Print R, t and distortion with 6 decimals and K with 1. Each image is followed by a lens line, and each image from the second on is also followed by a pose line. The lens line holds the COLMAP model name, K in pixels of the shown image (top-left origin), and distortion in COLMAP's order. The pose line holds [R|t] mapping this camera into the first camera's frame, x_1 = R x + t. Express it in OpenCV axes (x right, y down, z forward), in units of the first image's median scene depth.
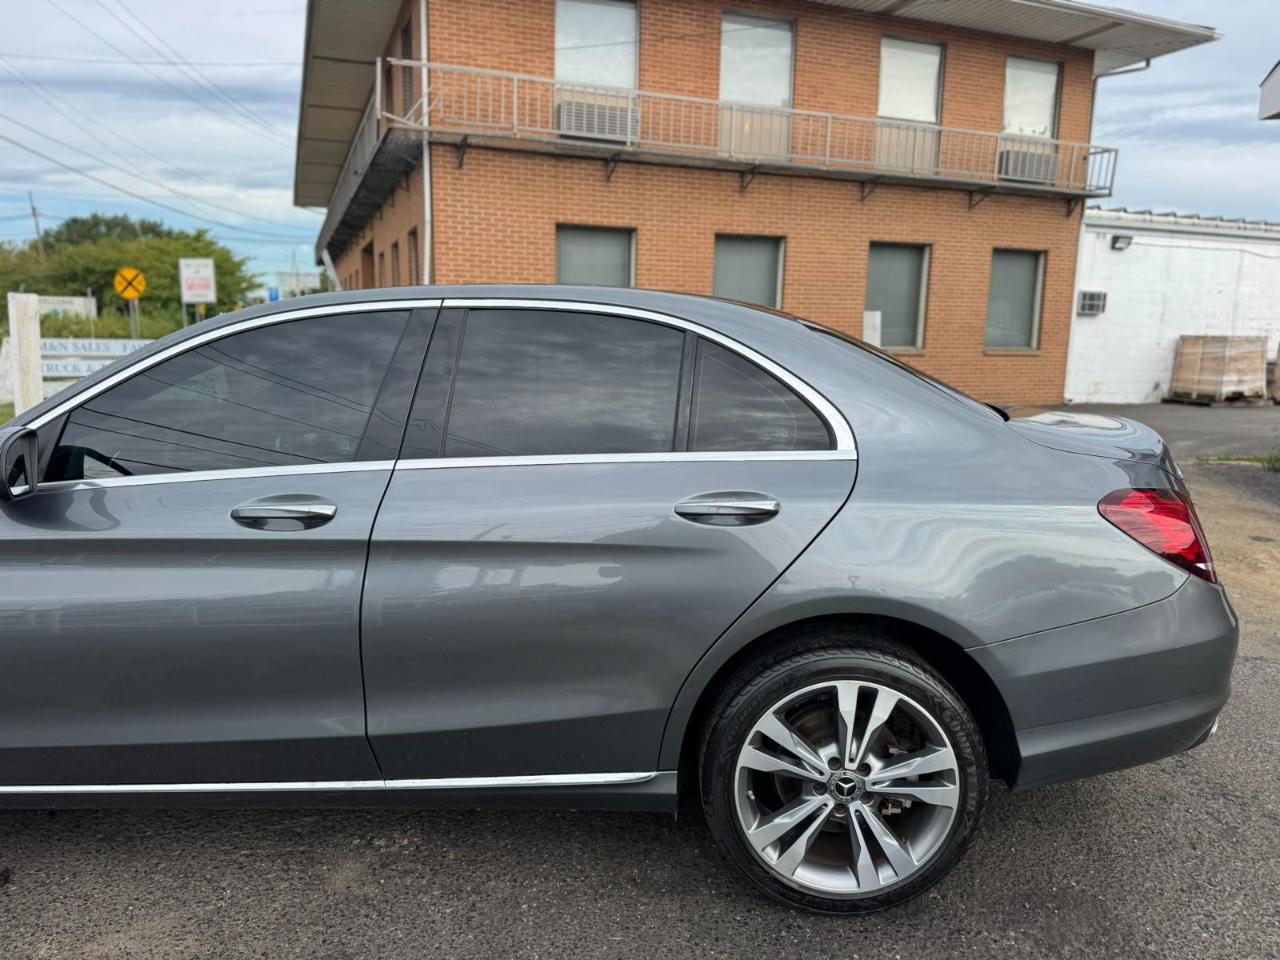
lens RADIAL K [[907.9, 0, 640.5], [0, 907.9, 475.3], [0, 0, 1]] dist [0.028198, -0.039121]
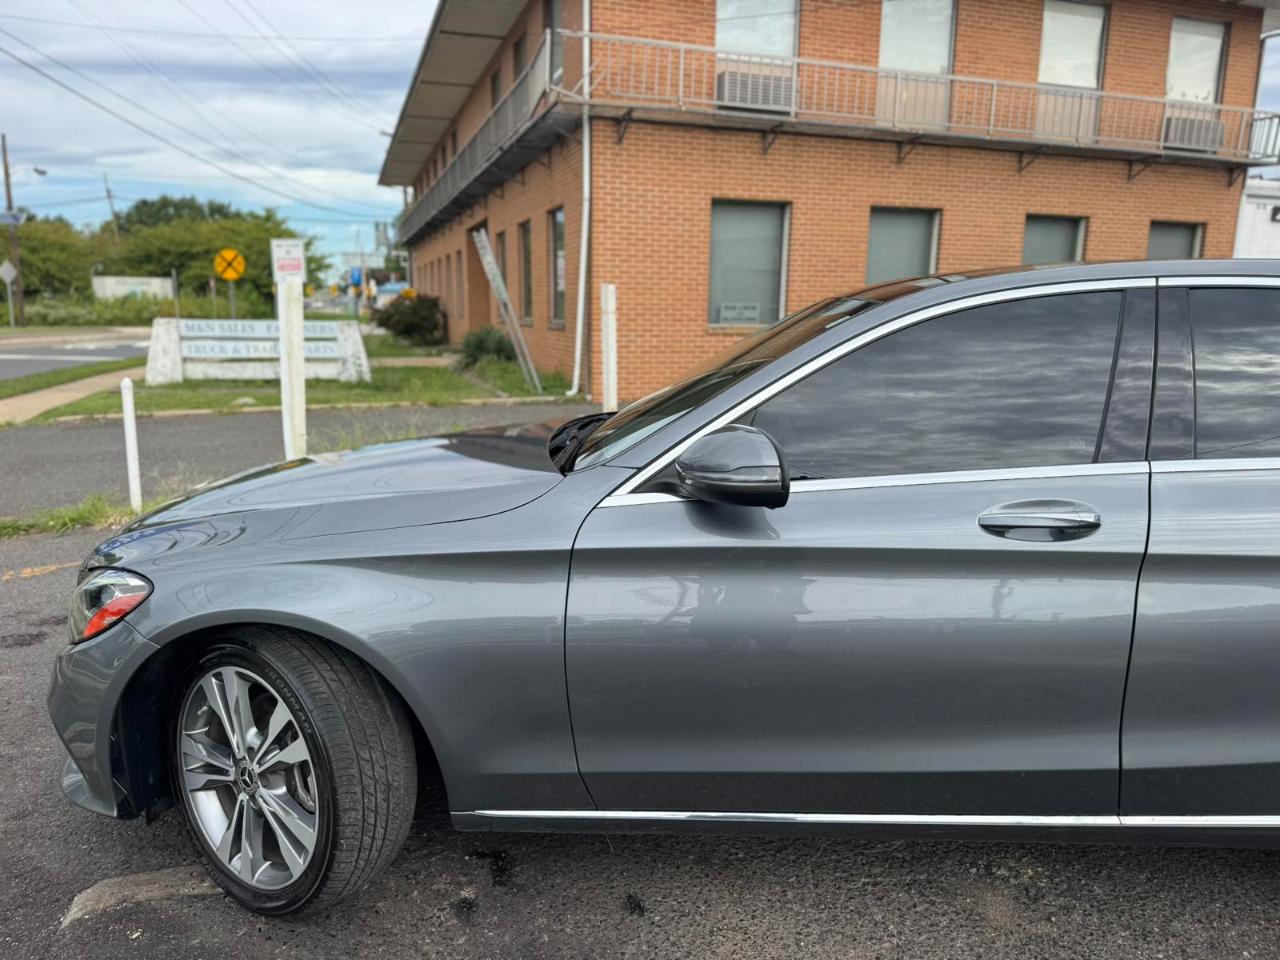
lens RADIAL K [[907.9, 0, 643.5], [0, 907.9, 483.2], [0, 0, 1]] dist [0.028198, -0.039121]
pose [[0.998897, 0.004083, -0.046779, -0.104600], [-0.002588, 0.999485, 0.031985, -0.003389], [0.046886, -0.031829, 0.998393, 0.012622]]
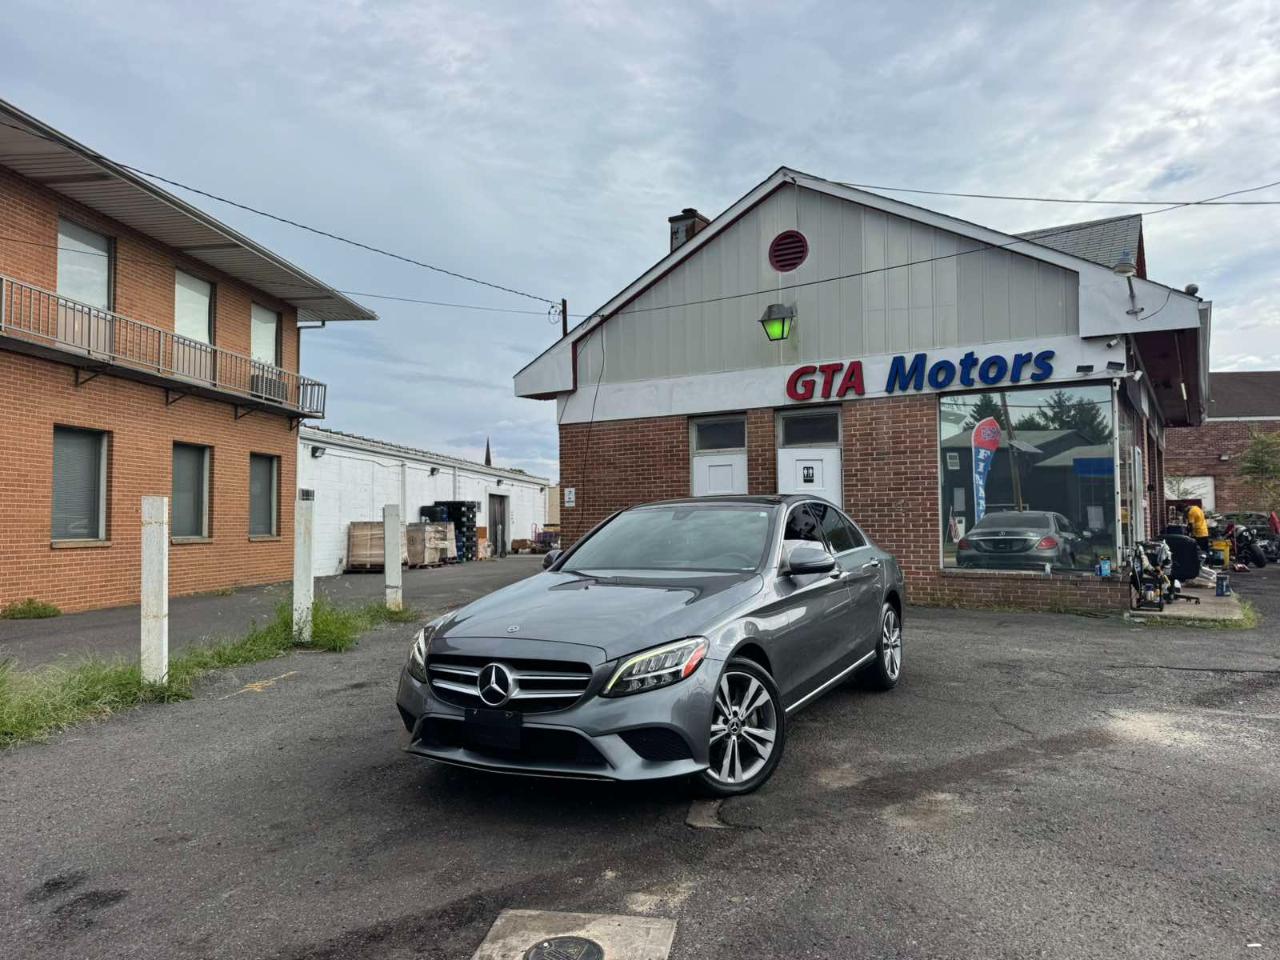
lens RADIAL K [[907.9, 0, 639.2], [0, 907.9, 483.1], [0, 0, 1]] dist [0.028198, -0.039121]
pose [[0.465591, 0.019859, 0.884777, -0.453733], [0.157441, 0.981942, -0.104888, -0.005037], [-0.870883, 0.188135, 0.454057, 0.027388]]
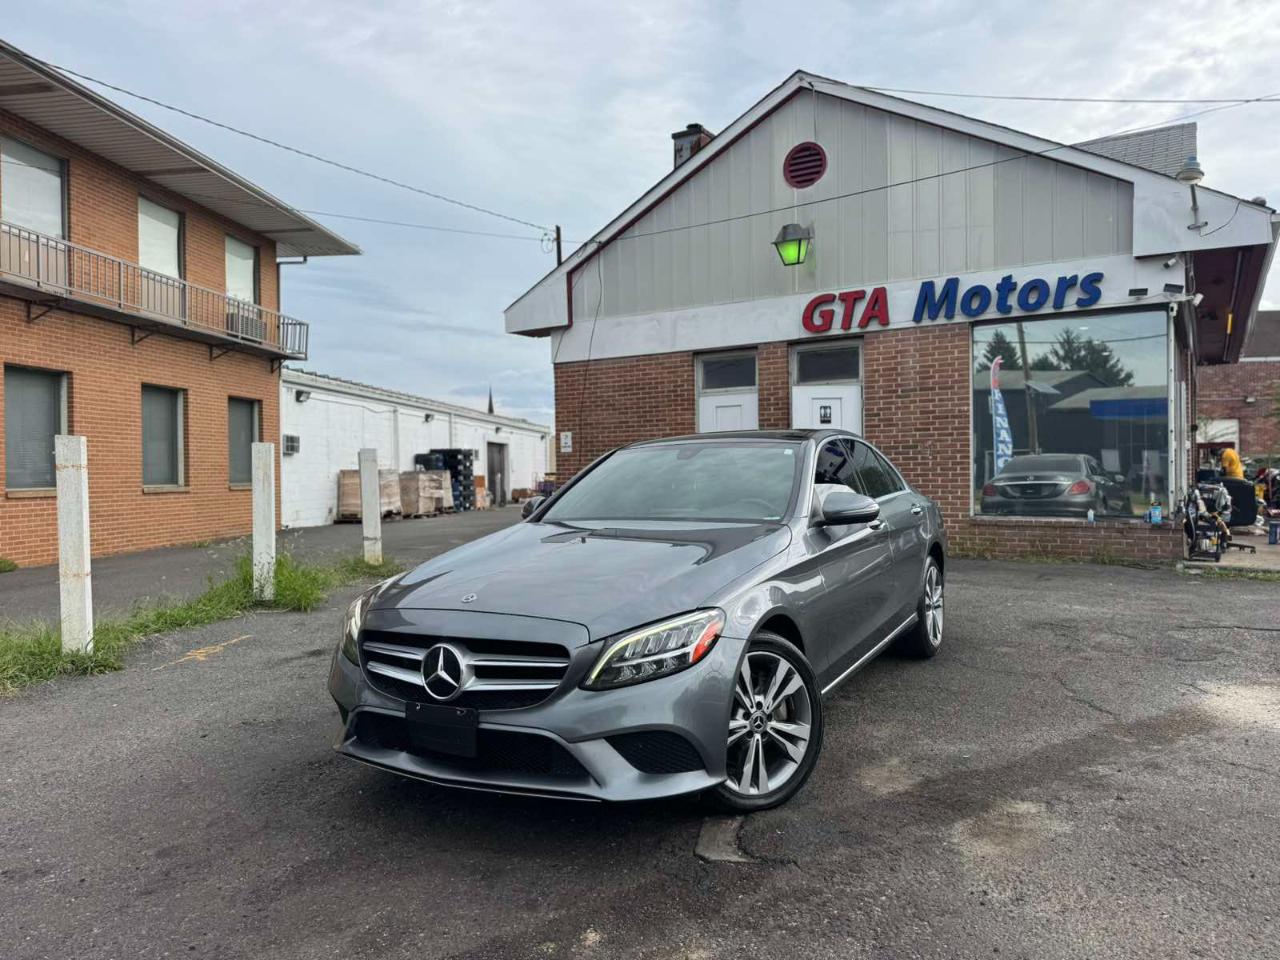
lens RADIAL K [[907.9, 0, 637.2], [0, 907.9, 483.3], [0, 0, 1]] dist [0.028198, -0.039121]
pose [[0.471543, -0.032237, 0.881254, -0.388816], [0.161568, 0.985574, -0.050399, -0.005801], [-0.866916, 0.166148, 0.469949, 0.059026]]
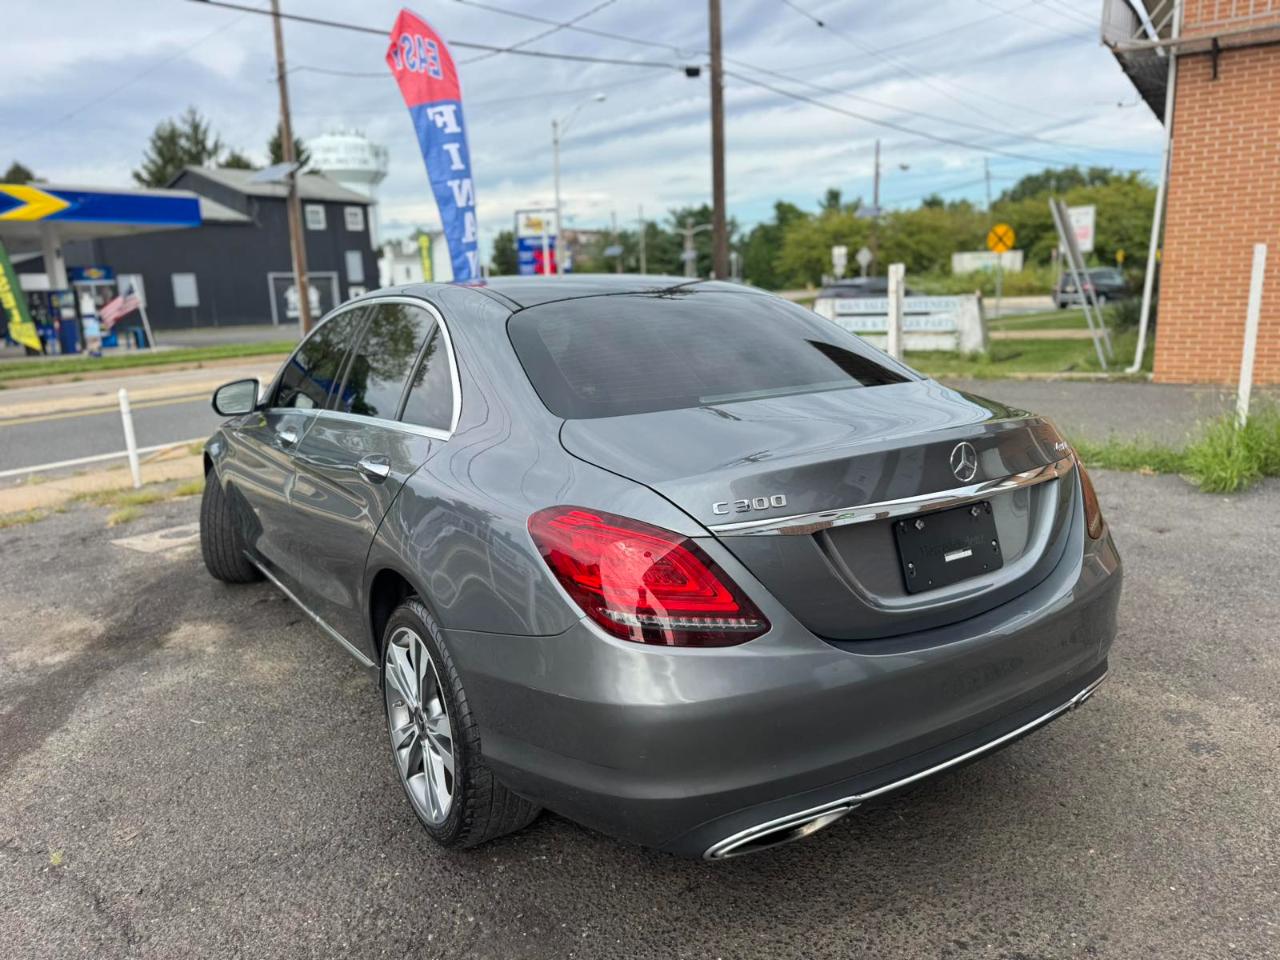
lens RADIAL K [[907.9, 0, 638.0], [0, 907.9, 472.0], [0, 0, 1]] dist [0.028198, -0.039121]
pose [[0.571975, 0.127460, -0.810308, 0.182837], [-0.084289, 0.991757, 0.096505, -0.014690], [0.815929, 0.013102, 0.578003, 0.080823]]
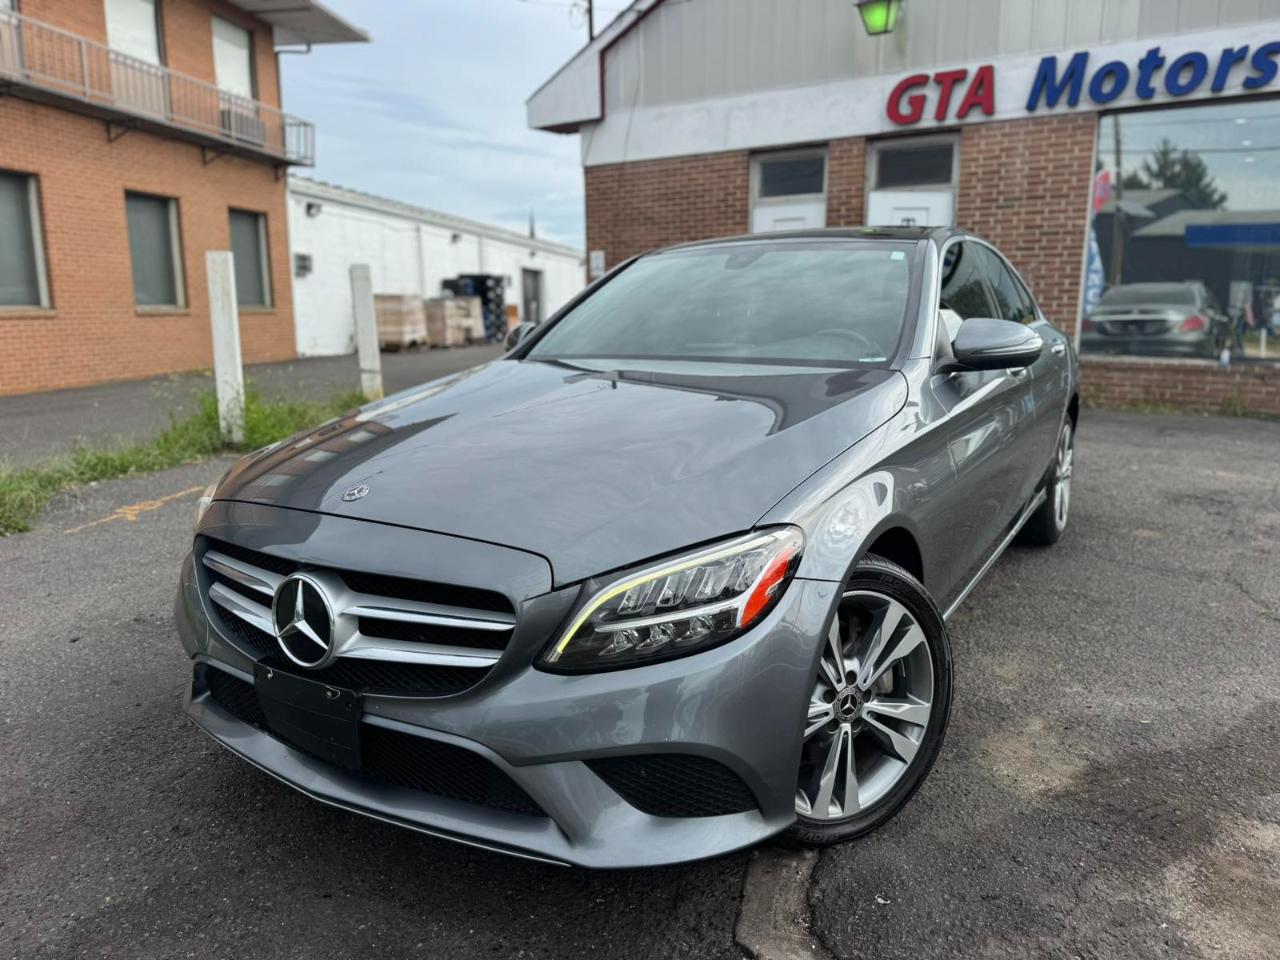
lens RADIAL K [[907.9, 0, 638.8], [0, 907.9, 488.1], [0, 0, 1]] dist [0.028198, -0.039121]
pose [[0.513850, -0.185133, 0.837666, -0.299142], [0.145040, 0.981129, 0.127868, -0.007095], [-0.845530, 0.055790, 0.531005, 0.102481]]
